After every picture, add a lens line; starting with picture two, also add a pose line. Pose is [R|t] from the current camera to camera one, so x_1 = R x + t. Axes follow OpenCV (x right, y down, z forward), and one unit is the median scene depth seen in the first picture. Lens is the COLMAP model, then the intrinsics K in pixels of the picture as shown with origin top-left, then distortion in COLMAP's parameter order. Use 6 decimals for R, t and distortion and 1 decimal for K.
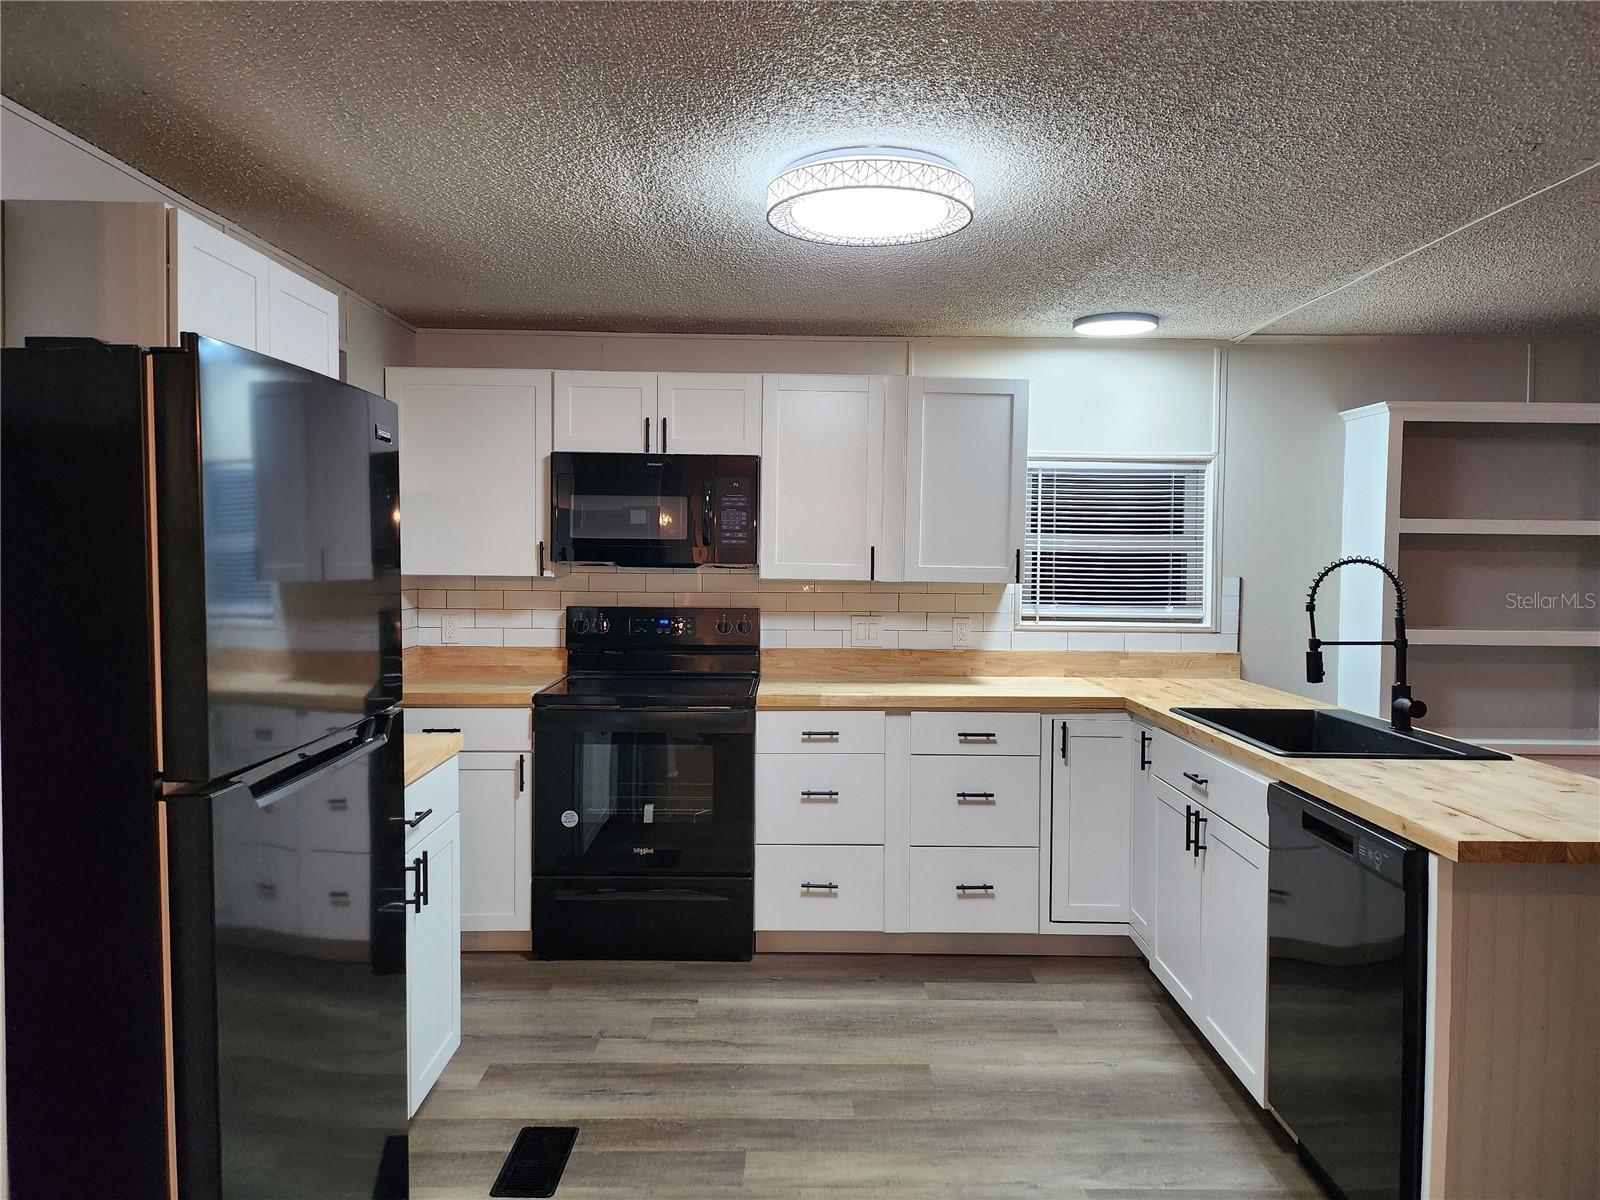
lens RADIAL K [[1116.7, 0, 802.4], [0, 1116.7, 589.0], [0, 0, 1]] dist [0.068144, -0.070576]
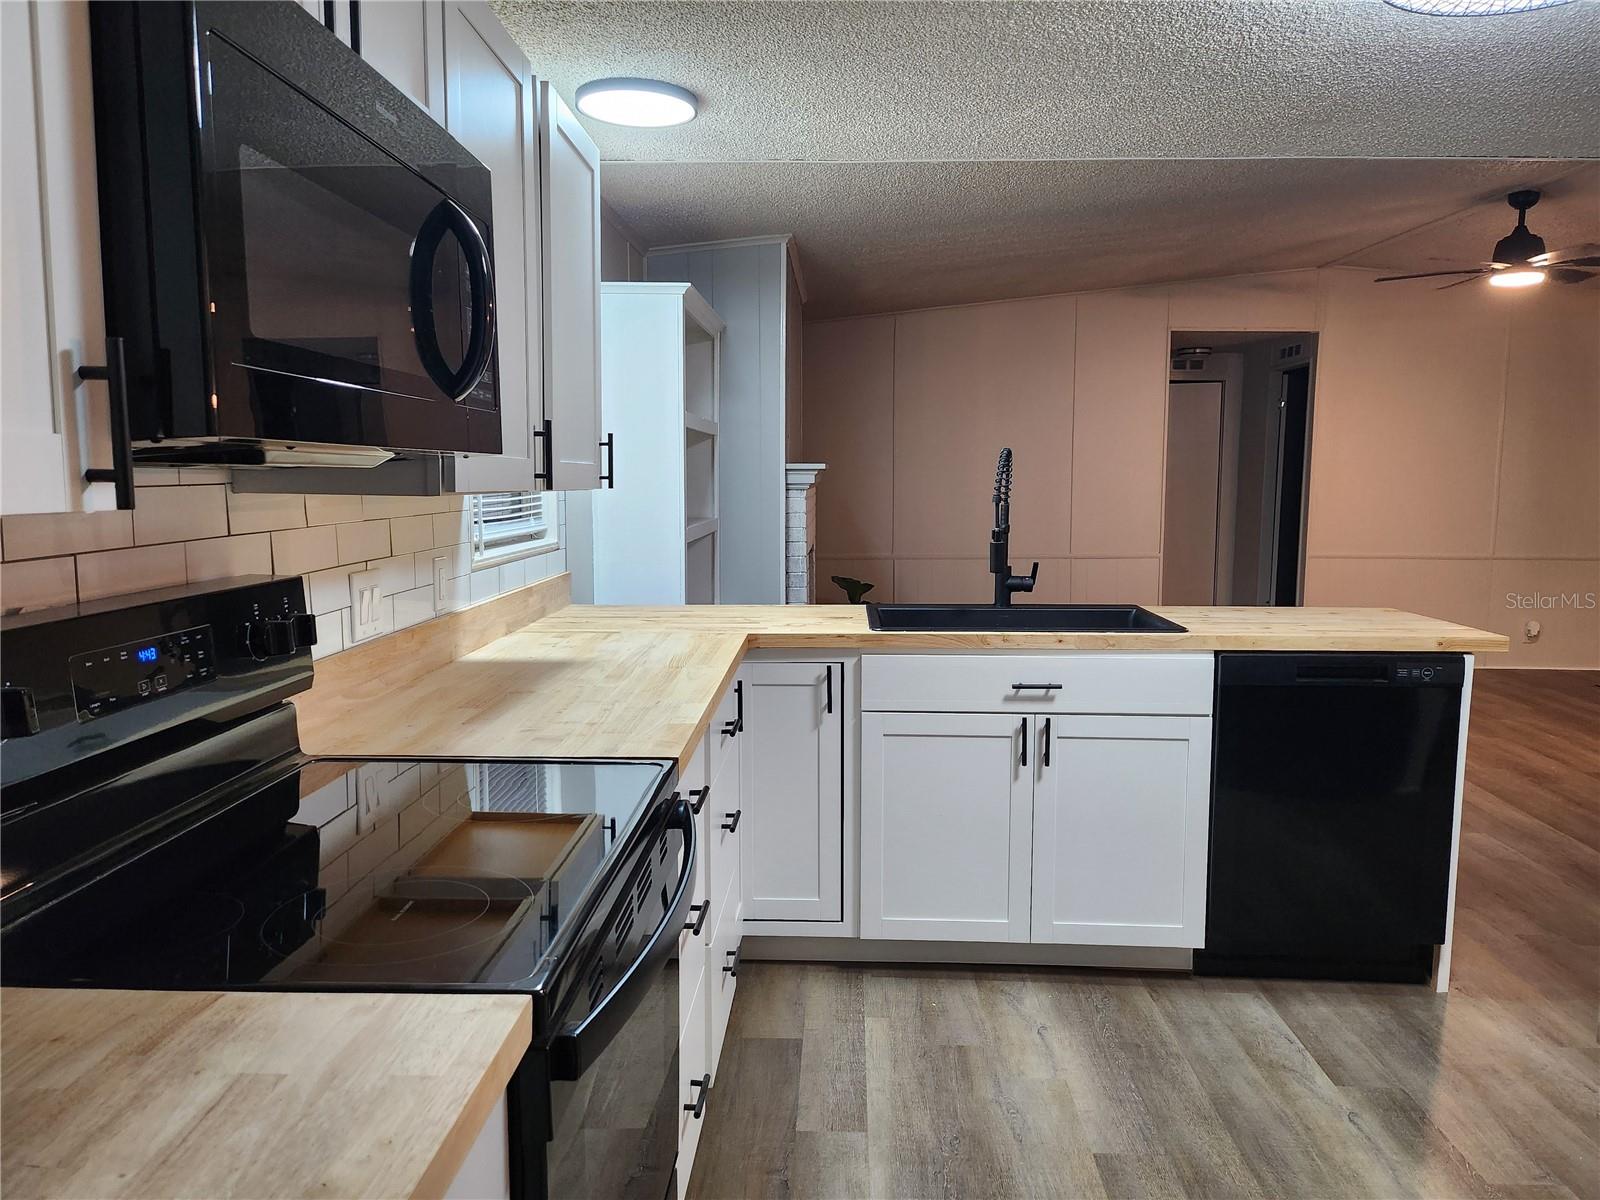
lens RADIAL K [[1116.7, 0, 802.4], [0, 1116.7, 589.0], [0, 0, 1]] dist [0.068144, -0.070576]
pose [[0.048133, -0.115668, 0.992121, -0.561331], [0.032309, 0.992933, 0.114195, -0.024537], [-0.998318, 0.026558, 0.051530, 1.116113]]
